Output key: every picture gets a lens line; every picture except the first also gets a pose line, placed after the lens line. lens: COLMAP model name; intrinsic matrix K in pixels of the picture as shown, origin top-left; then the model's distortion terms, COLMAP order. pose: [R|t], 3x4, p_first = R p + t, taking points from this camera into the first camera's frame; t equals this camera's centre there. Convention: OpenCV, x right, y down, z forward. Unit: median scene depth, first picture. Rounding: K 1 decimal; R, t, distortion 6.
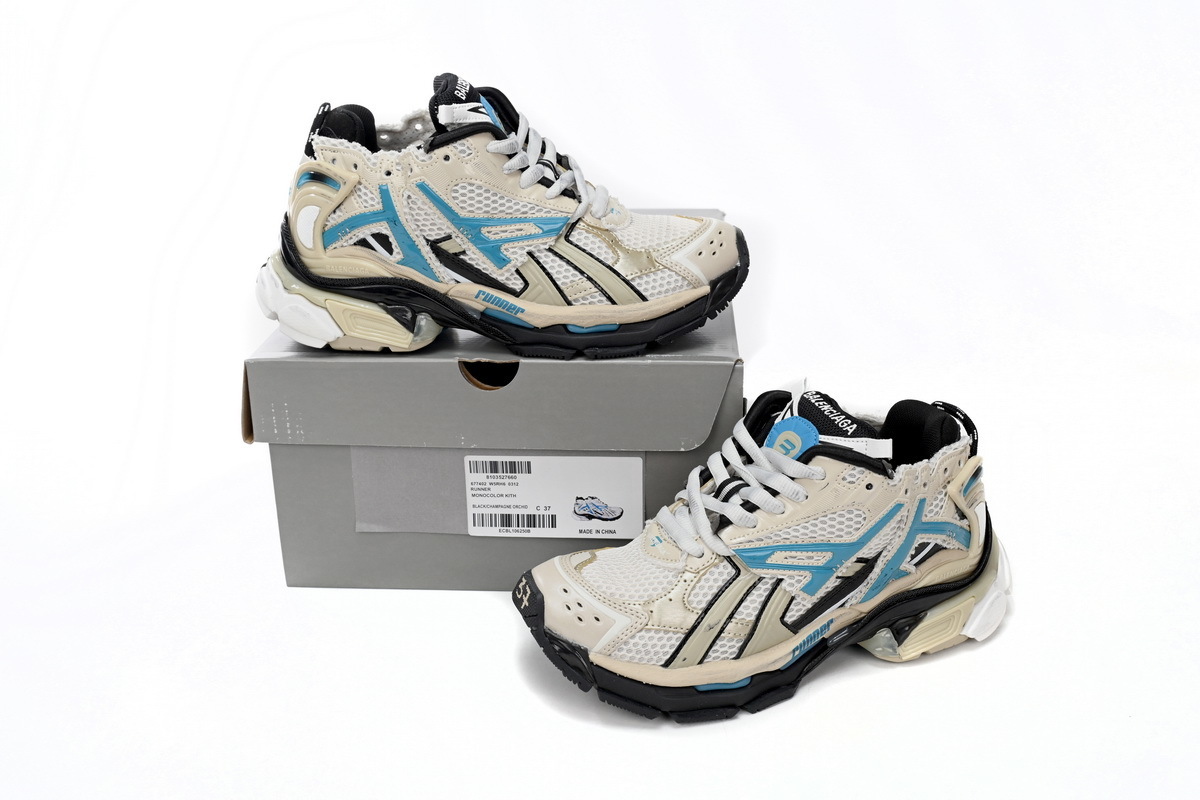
lens RADIAL K [[1259.1, 0, 600.0], [0, 1259.1, 400.0], [0, 0, 1]] dist [0.007301, 0.002745]
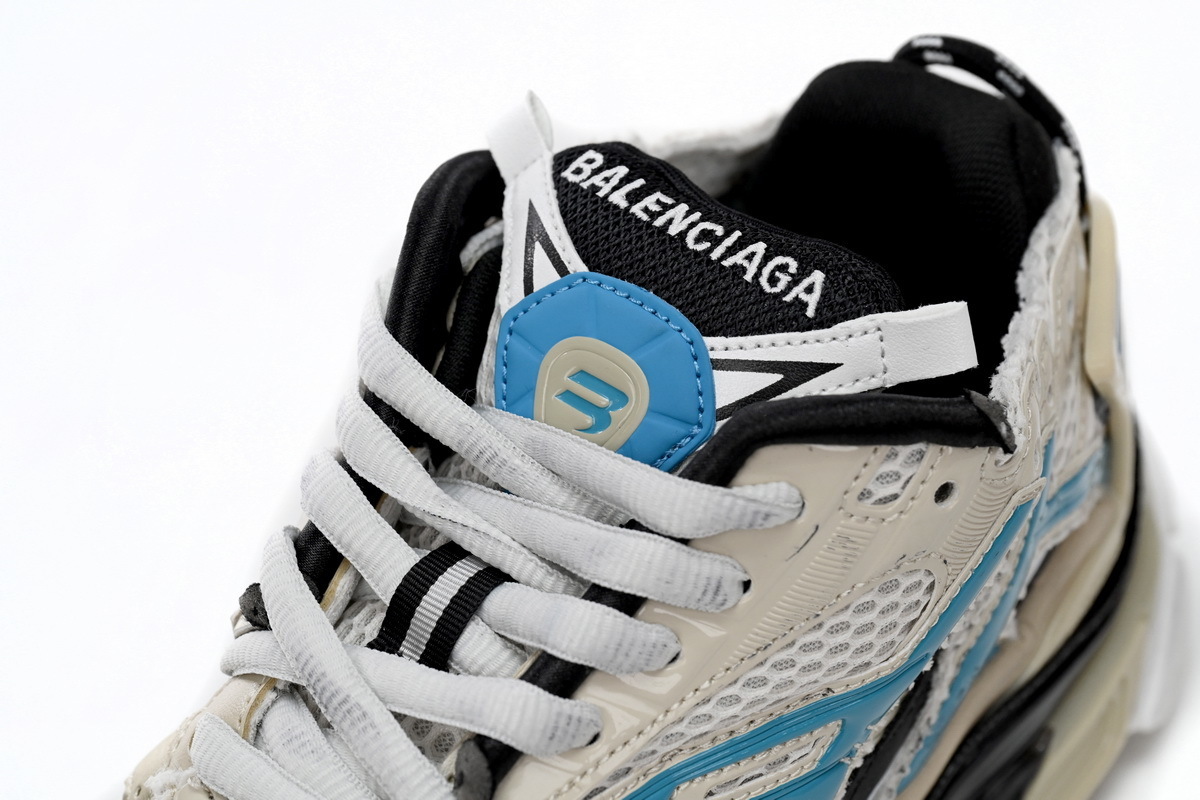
lens RADIAL K [[2976.5, 0, 600.0], [0, 2976.5, 400.0], [0, 0, 1]] dist [-0.003554, 0.134253]
pose [[0.872540, -0.308641, 0.378701, -0.097022], [0.185224, 0.926285, 0.328159, -0.174040], [-0.452068, -0.216187, 0.865389, 0.419544]]
